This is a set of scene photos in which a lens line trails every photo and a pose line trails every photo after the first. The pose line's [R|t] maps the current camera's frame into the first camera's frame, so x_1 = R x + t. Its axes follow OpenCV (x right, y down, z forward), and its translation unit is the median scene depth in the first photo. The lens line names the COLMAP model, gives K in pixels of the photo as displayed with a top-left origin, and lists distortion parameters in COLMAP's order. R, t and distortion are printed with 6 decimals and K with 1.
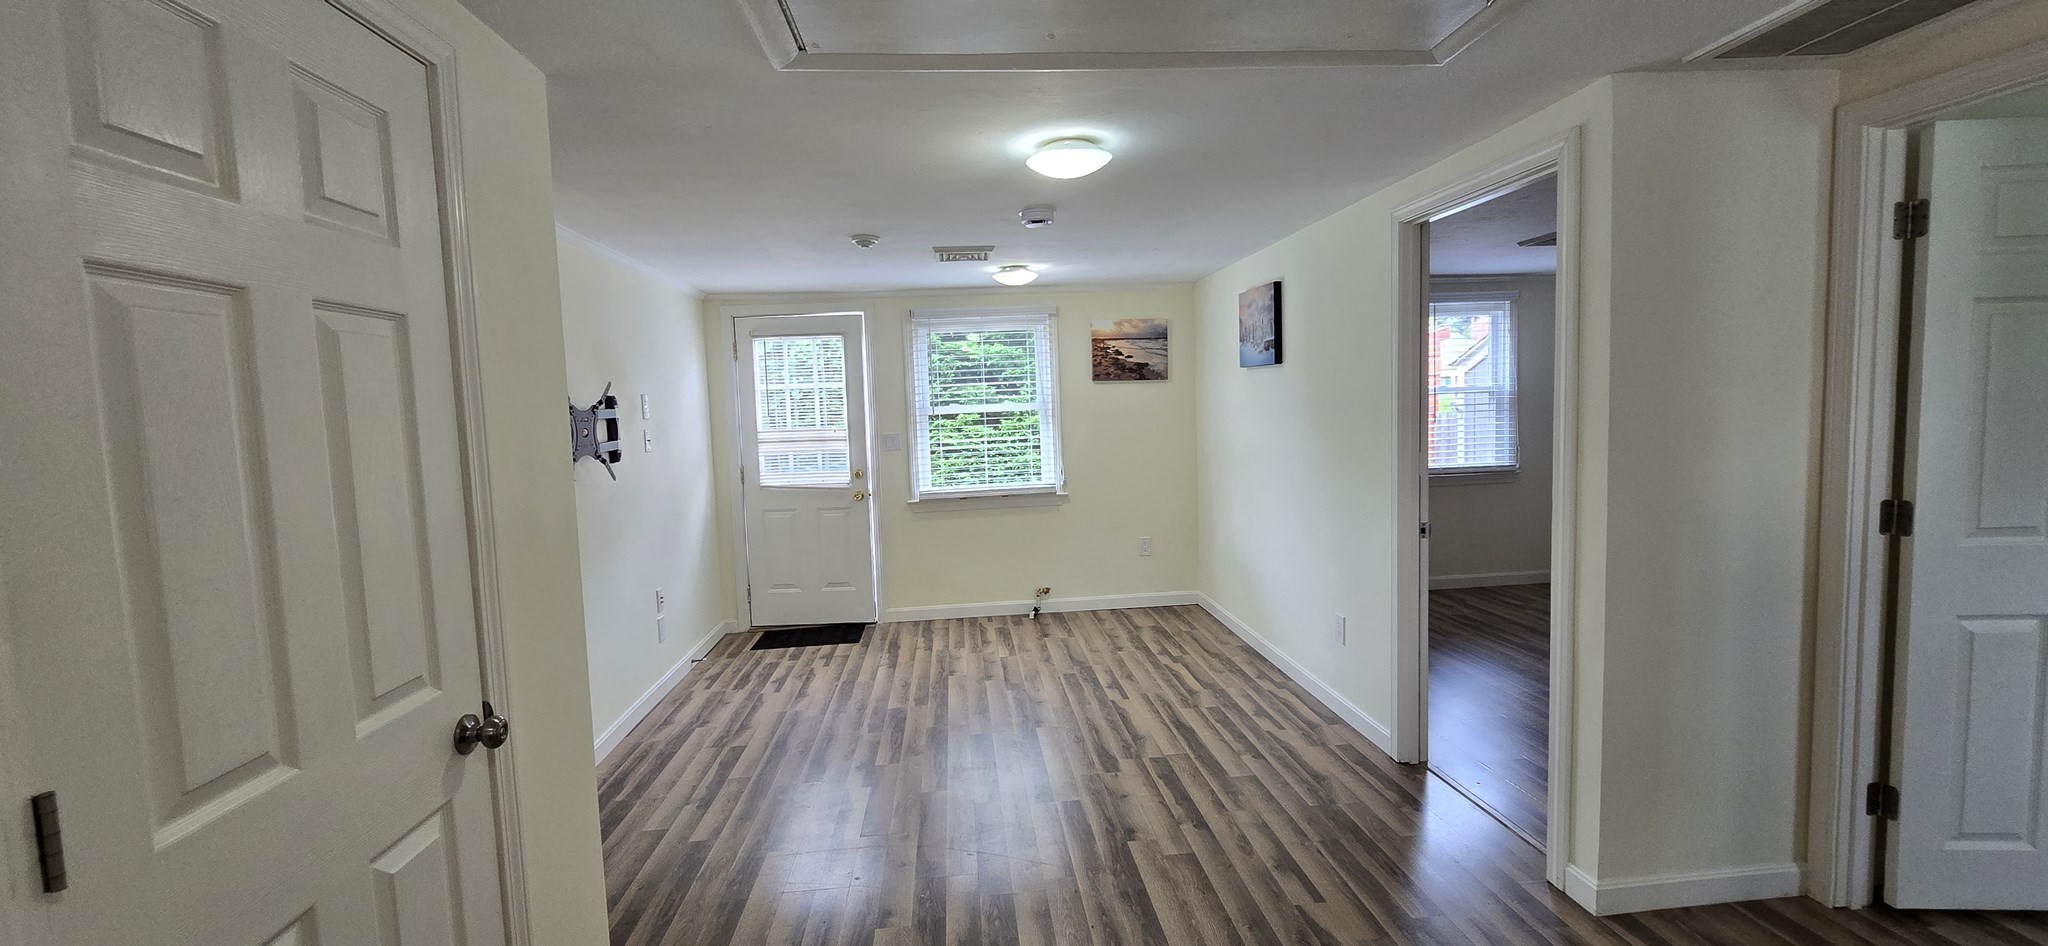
lens RADIAL K [[836.4, 0, 1031.2], [0, 836.4, 471.1], [0, 0, 1]] dist [0.001265, -0.000177]
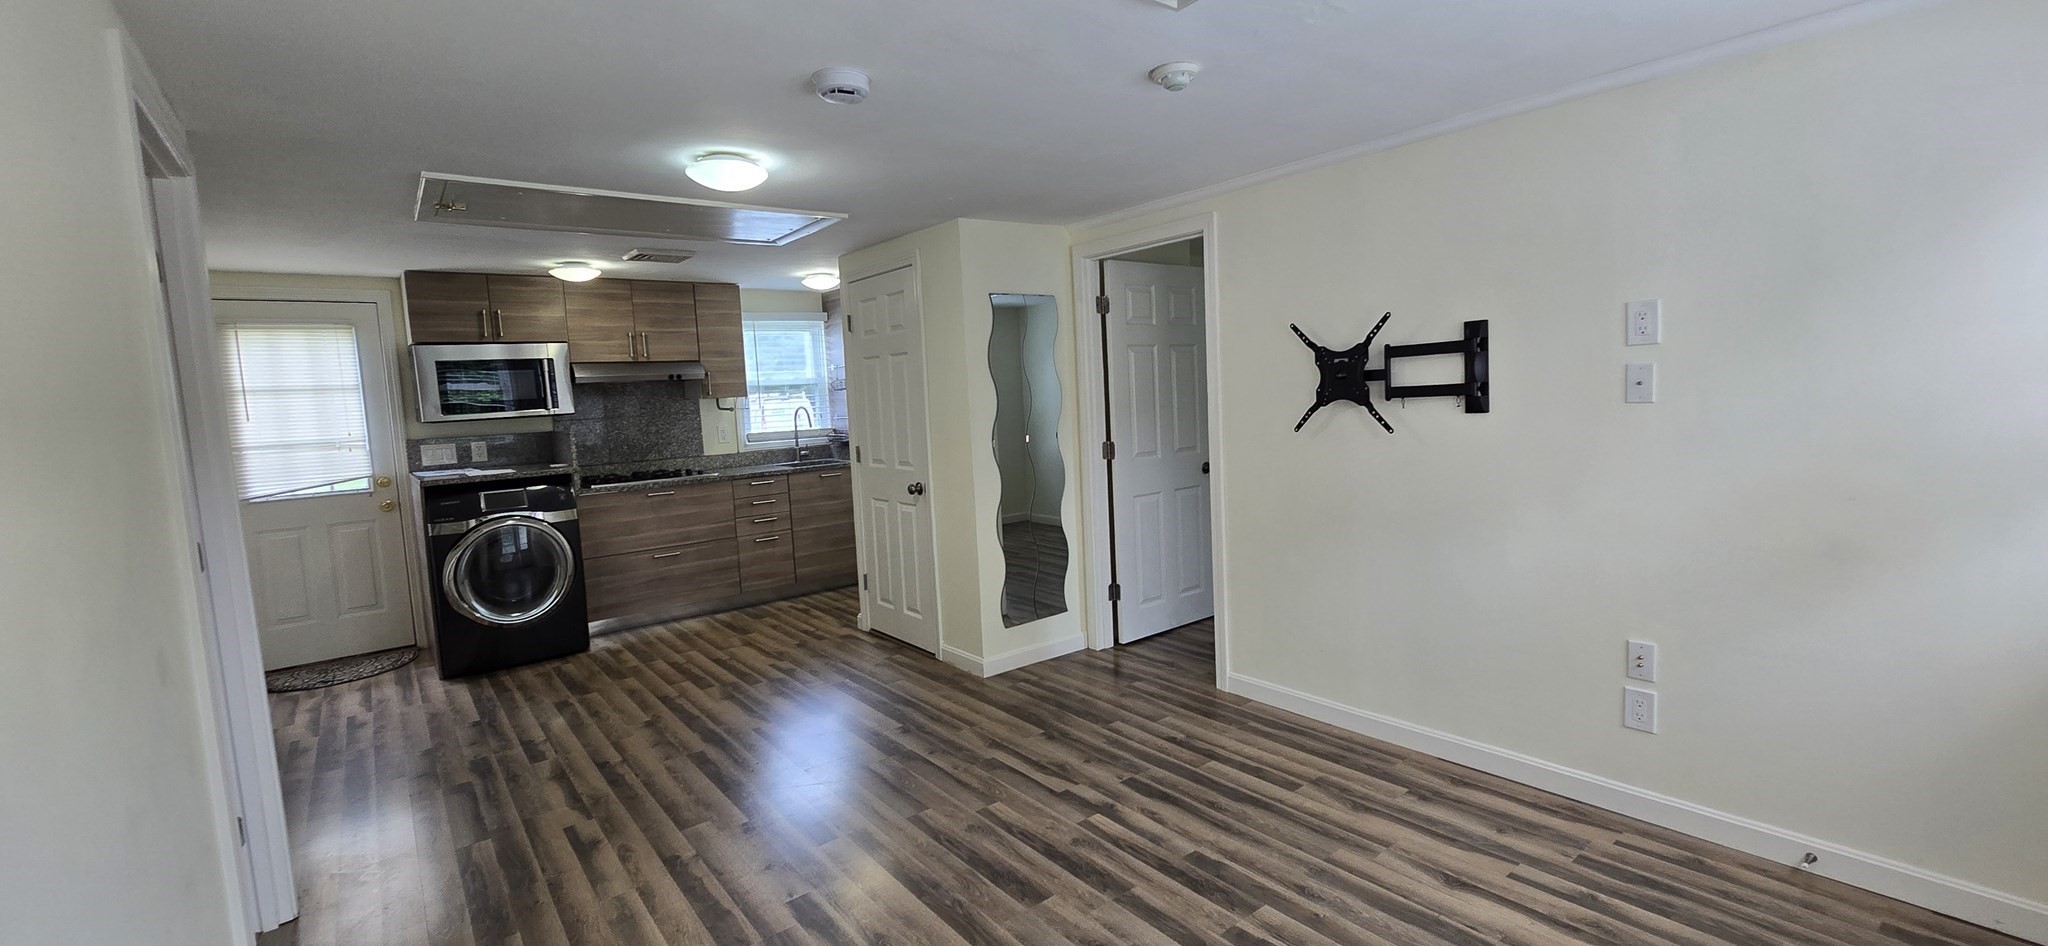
lens RADIAL K [[836.4, 0, 1031.2], [0, 836.4, 471.1], [0, 0, 1]] dist [0.001265, -0.000177]
pose [[-0.834820, 0.129430, -0.535092, 0.184748], [0.036001, 0.982725, 0.181539, -0.087715], [0.549344, 0.132289, -0.825058, 1.144168]]
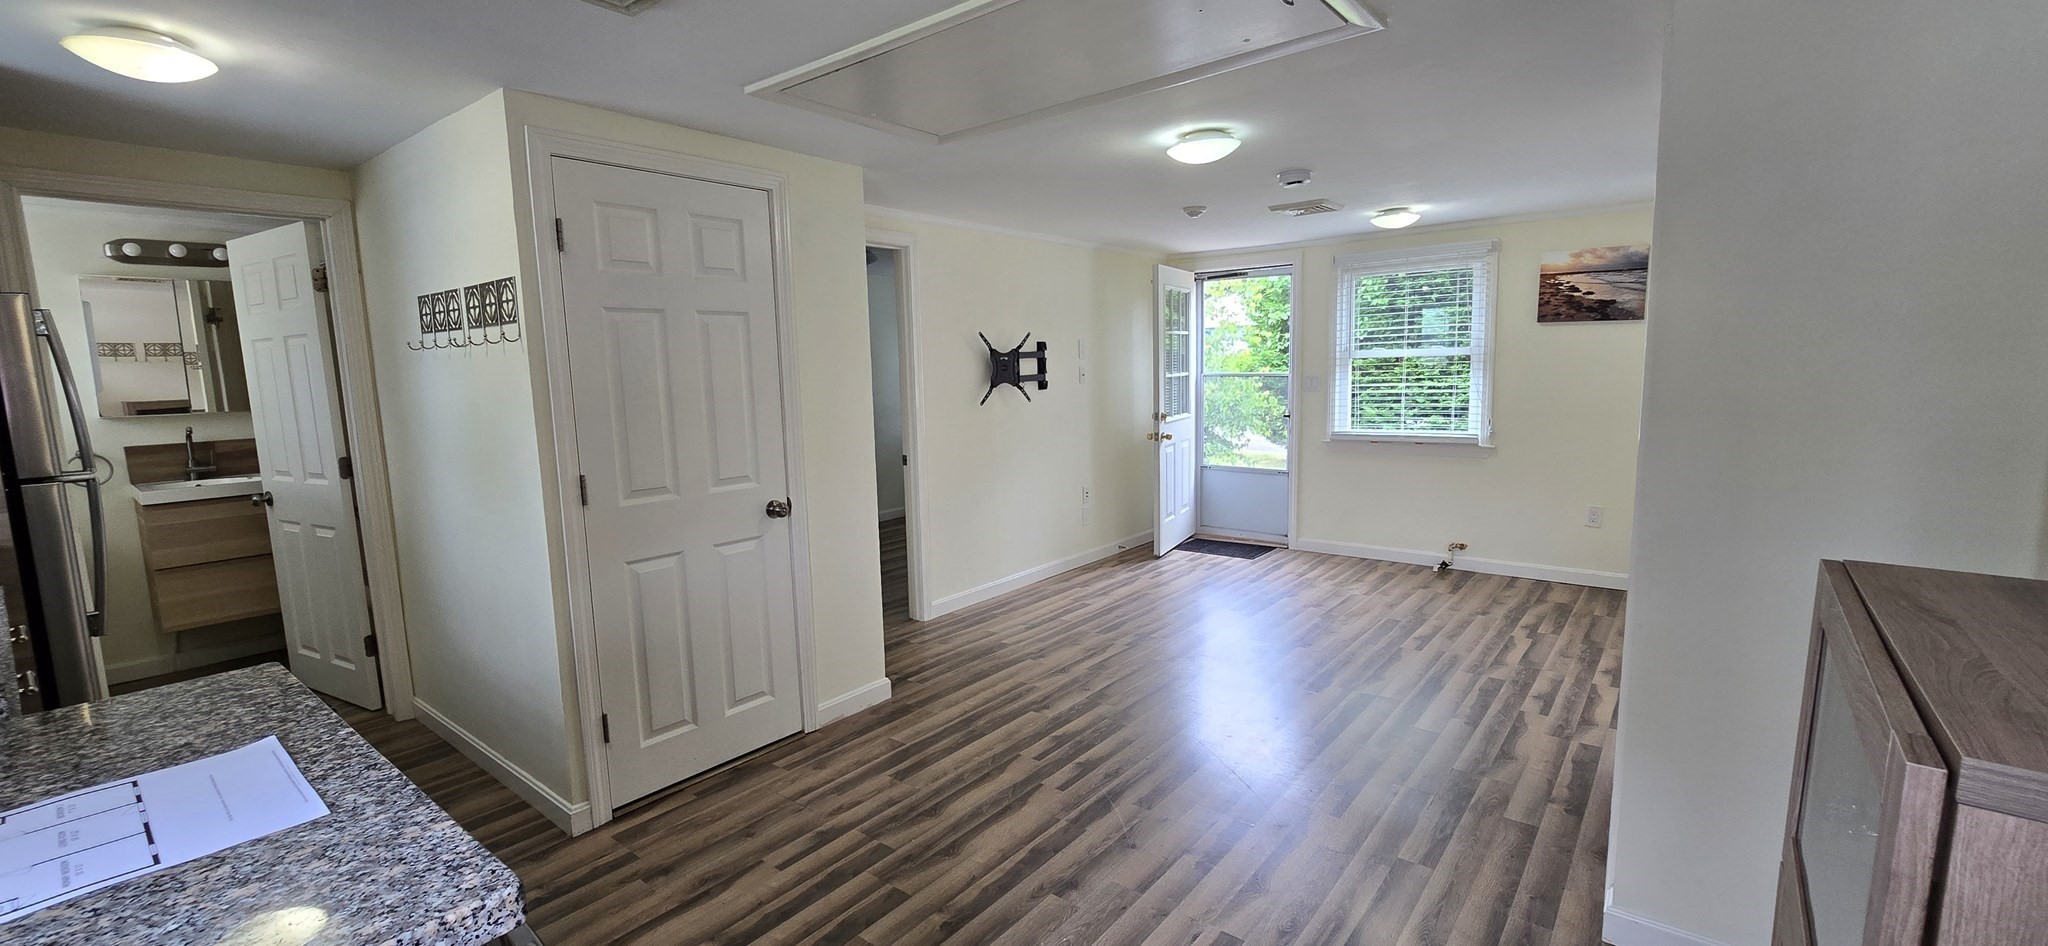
lens RADIAL K [[836.4, 0, 1031.2], [0, 836.4, 471.1], [0, 0, 1]] dist [0.001265, -0.000177]
pose [[0.716599, 0.108487, -0.688997, 0.384662], [-0.057070, 0.993637, 0.097098, -0.007811], [0.695147, -0.030259, 0.718230, -0.021570]]
